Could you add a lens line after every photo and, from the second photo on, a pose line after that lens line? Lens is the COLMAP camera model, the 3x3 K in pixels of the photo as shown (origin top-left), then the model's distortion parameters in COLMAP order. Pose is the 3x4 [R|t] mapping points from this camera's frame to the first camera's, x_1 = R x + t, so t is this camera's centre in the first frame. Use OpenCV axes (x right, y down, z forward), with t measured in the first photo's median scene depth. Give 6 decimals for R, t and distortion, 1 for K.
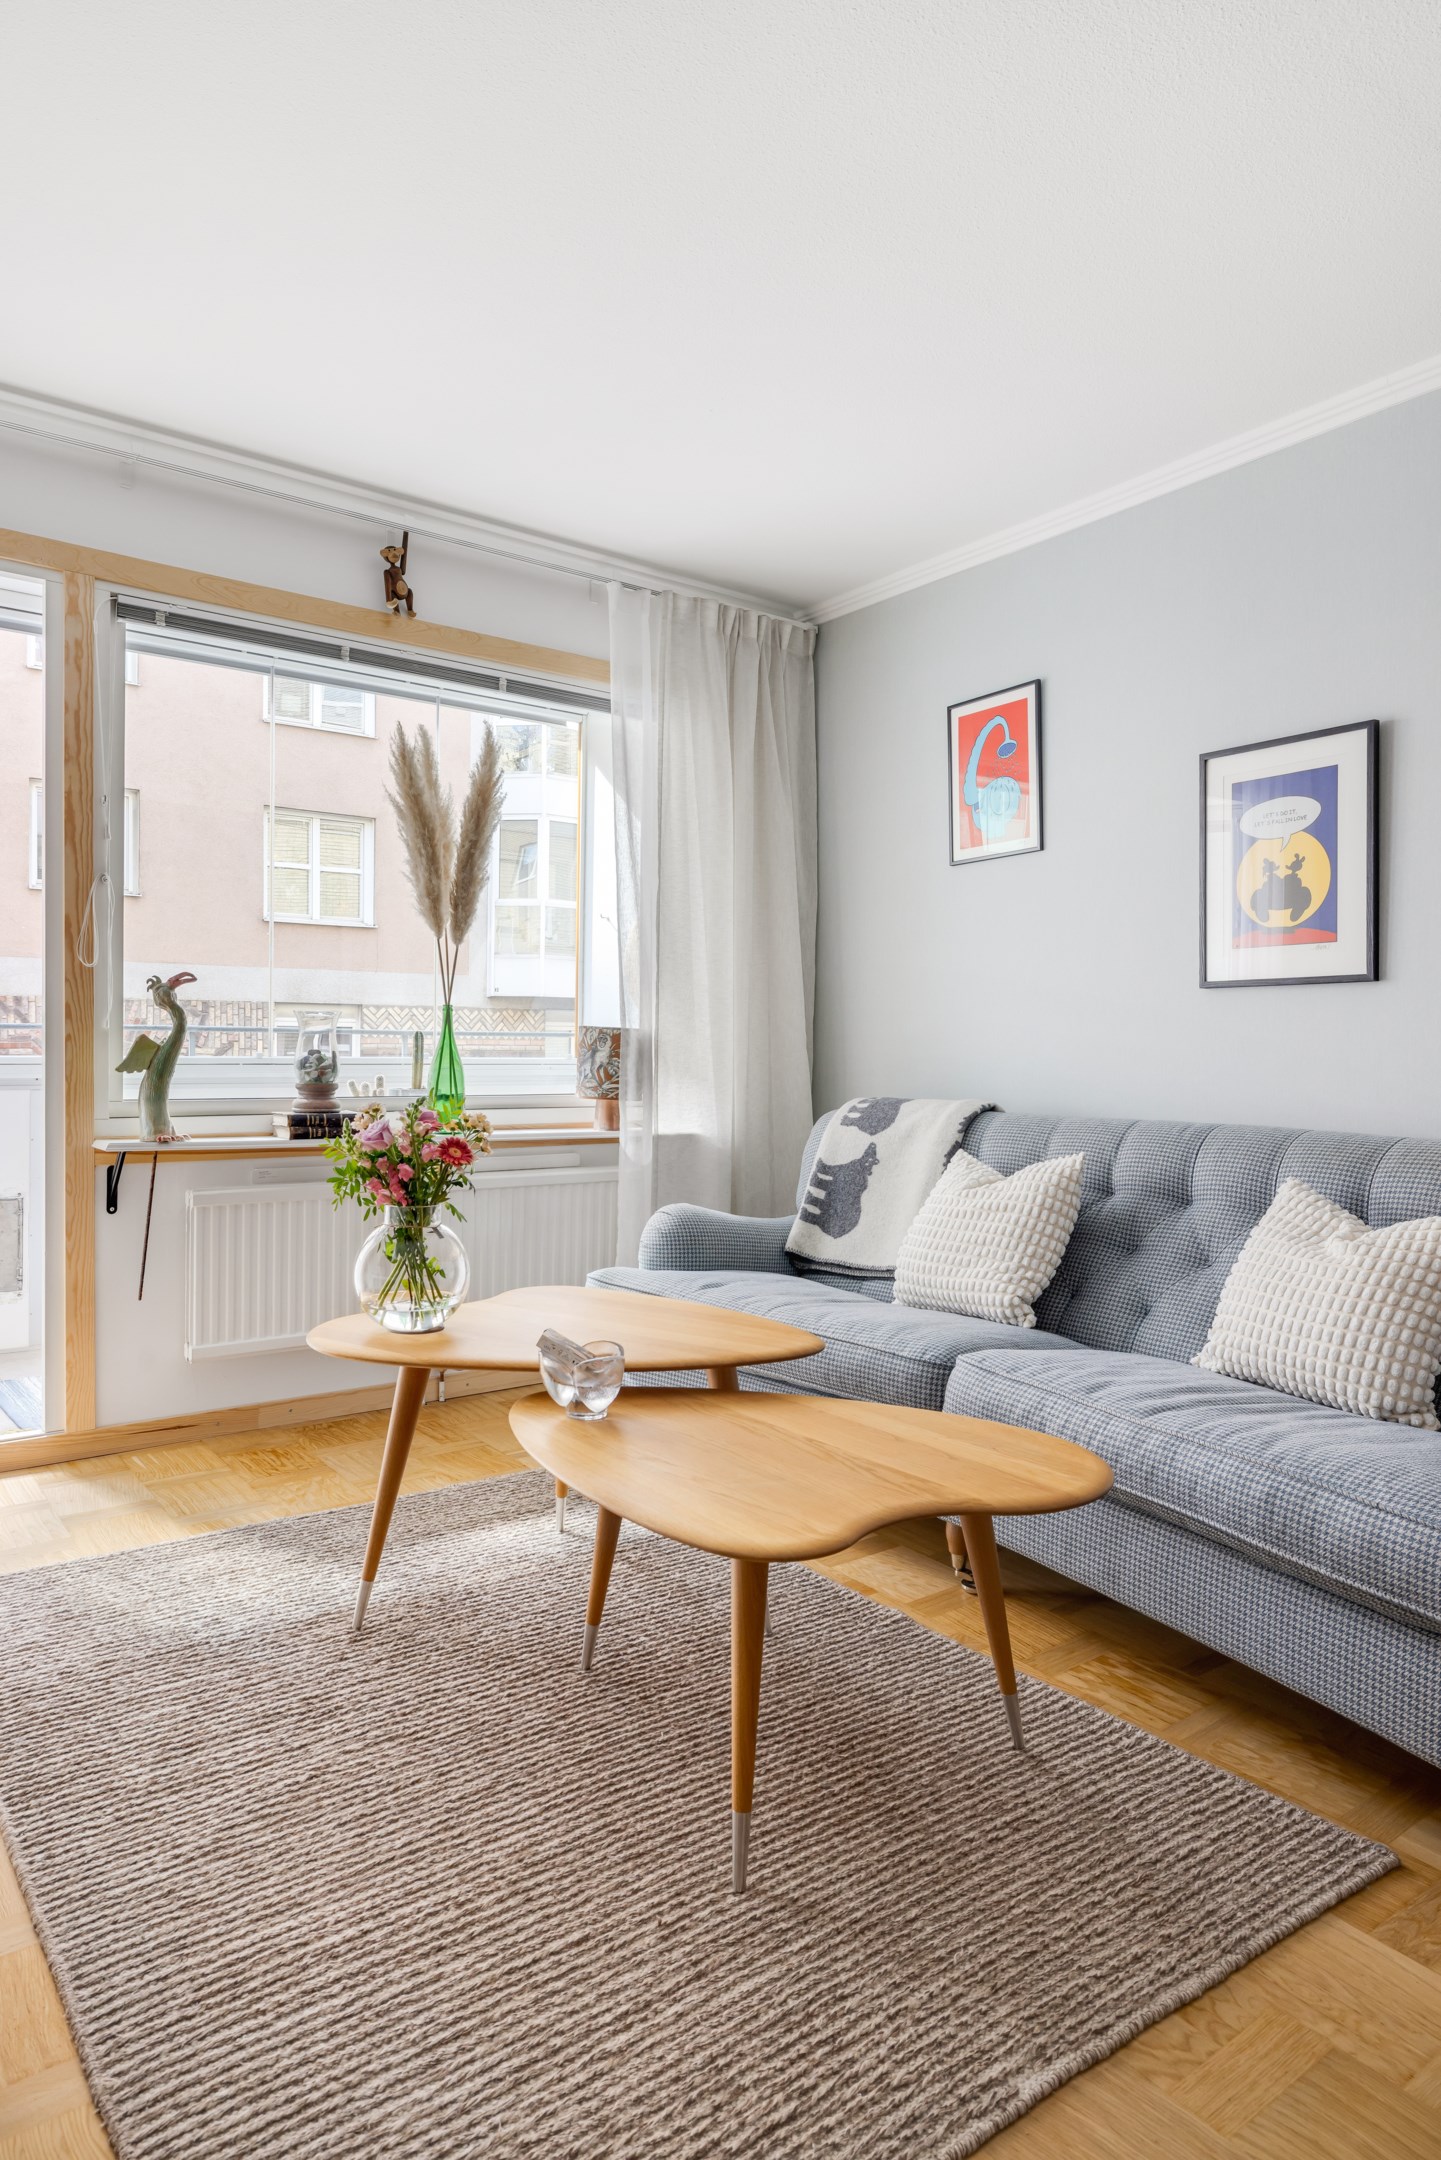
lens RADIAL K [[1330.3, 0, 720.5], [0, 1330.3, 1080.0], [0, 0, 1]] dist [0.005883, -0.000480]
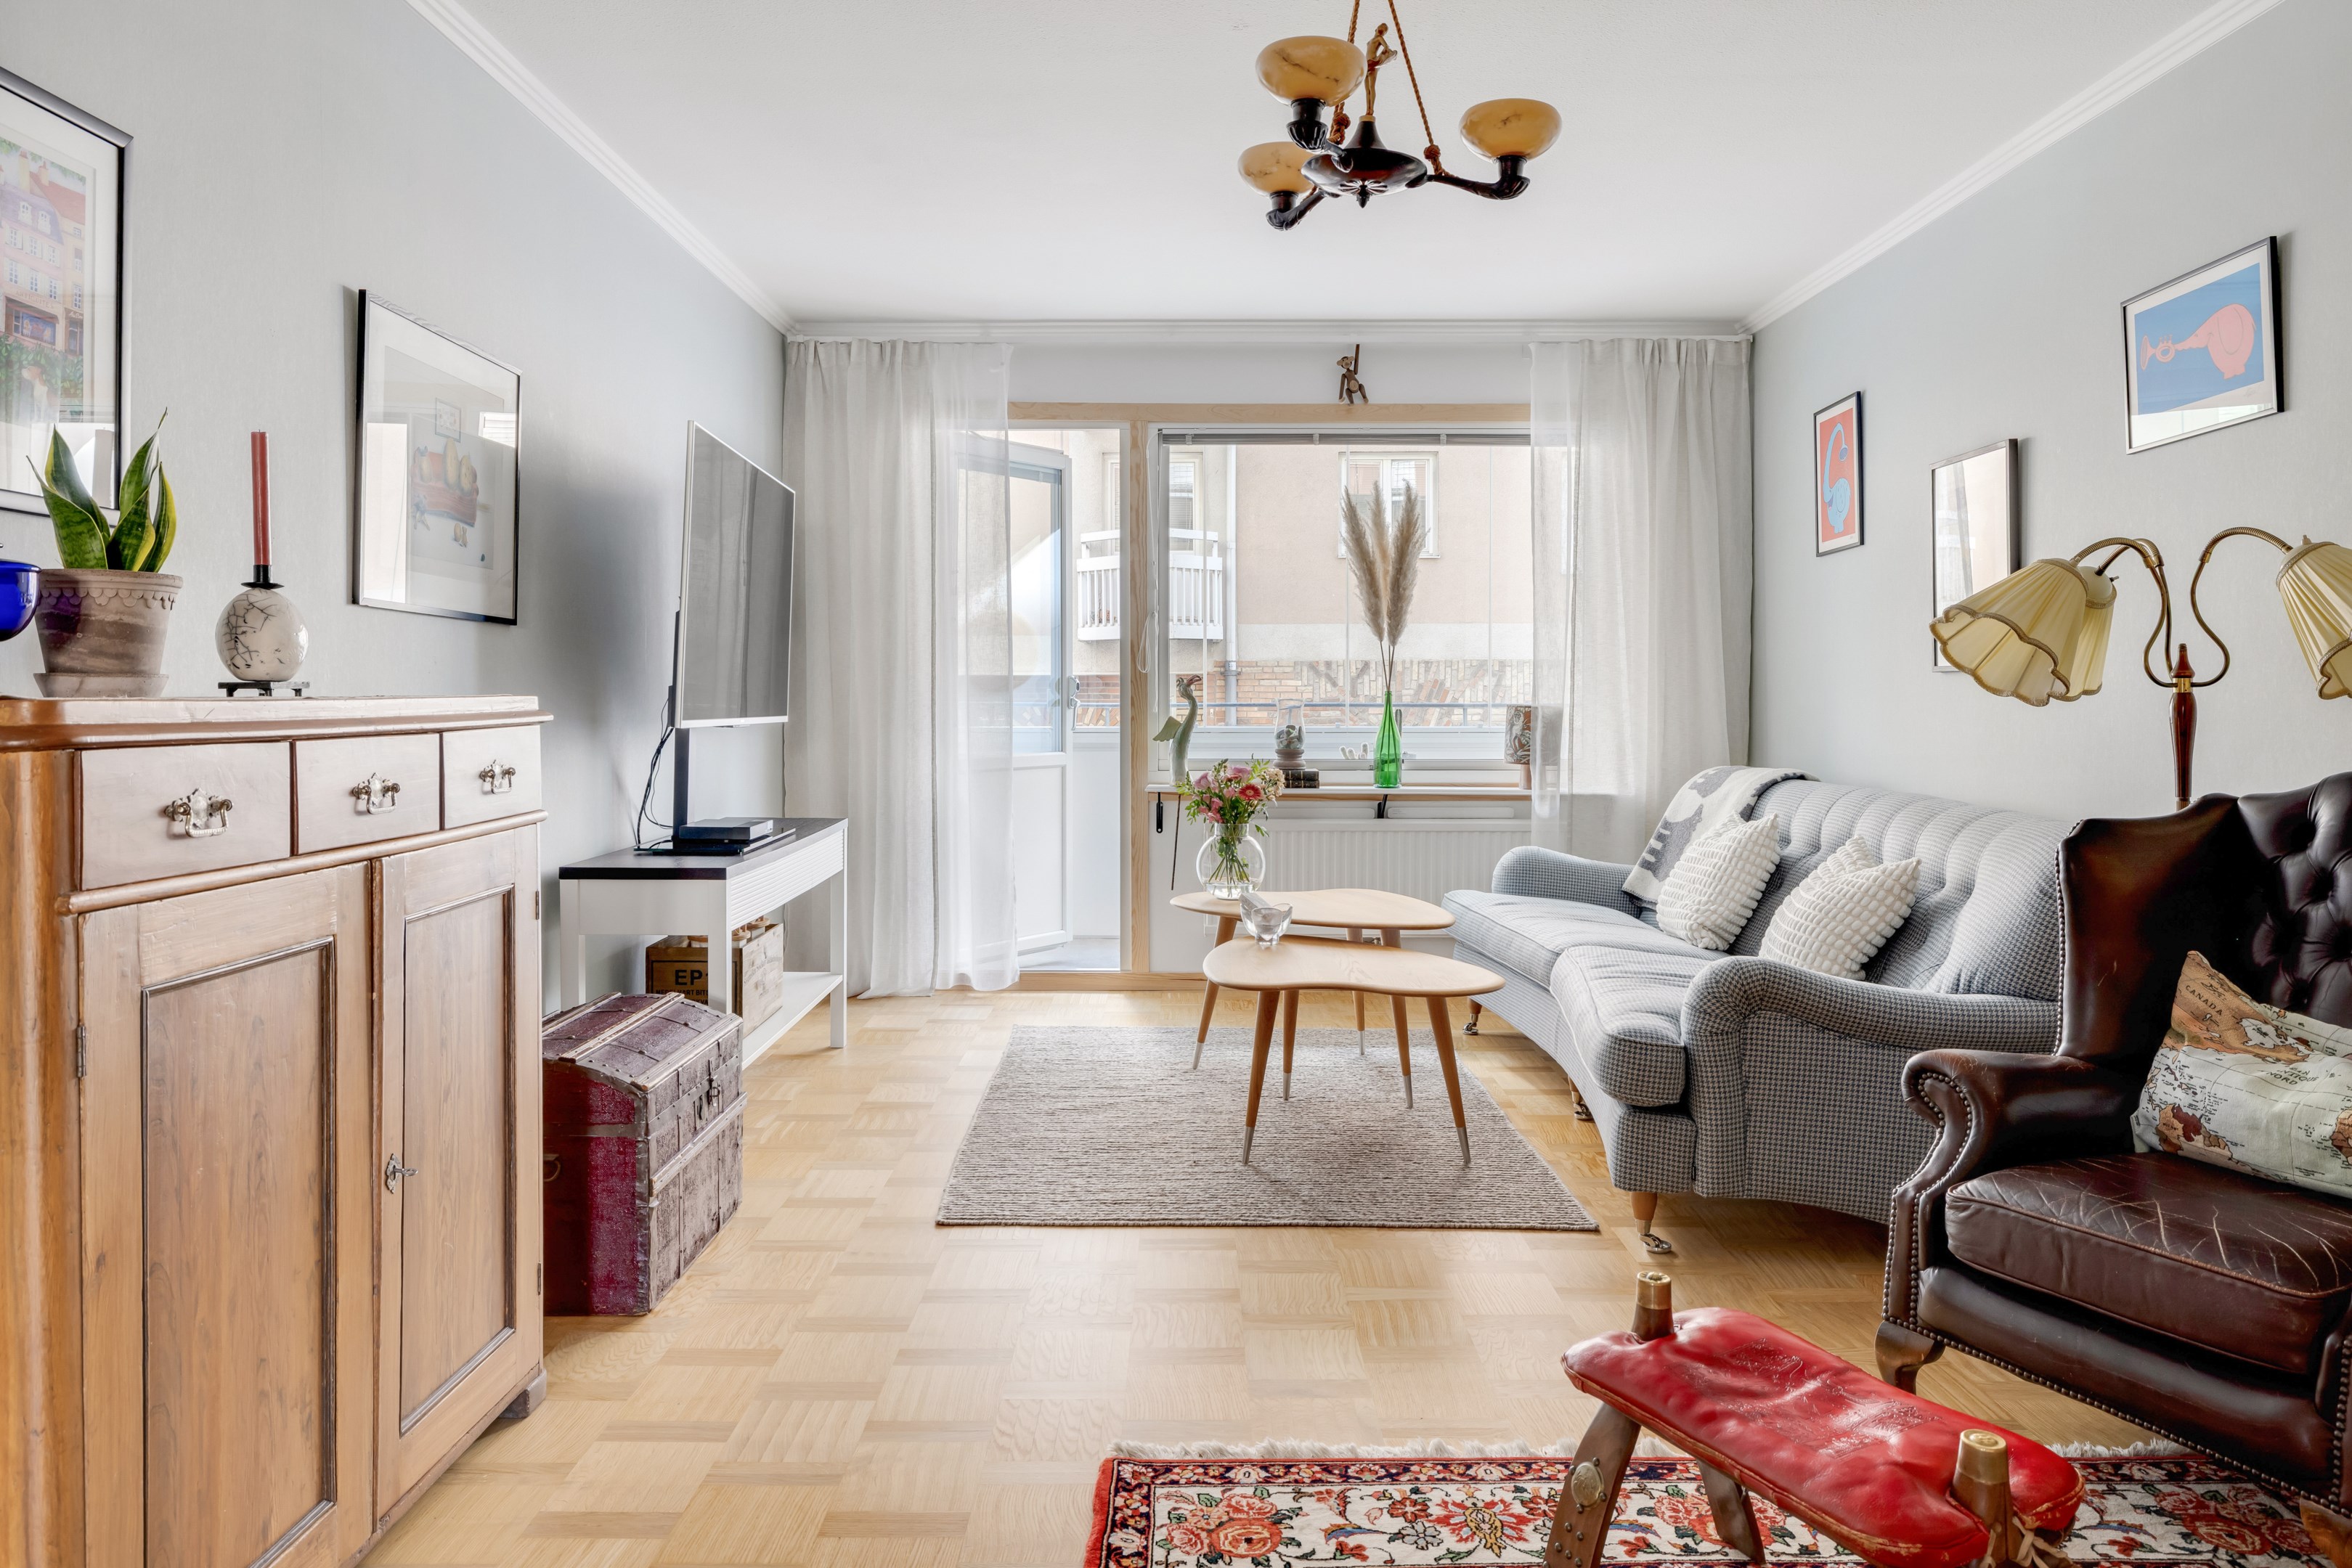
lens RADIAL K [[1627.6, 0, 1176.0], [0, 1627.6, 784.0], [0, 0, 1]] dist [-0.004892, -0.000028]
pose [[0.798603, 0.023025, -0.601417, 0.614092], [-0.006255, 0.999532, 0.029961, -0.010998], [0.601826, -0.020165, 0.798373, -0.434582]]
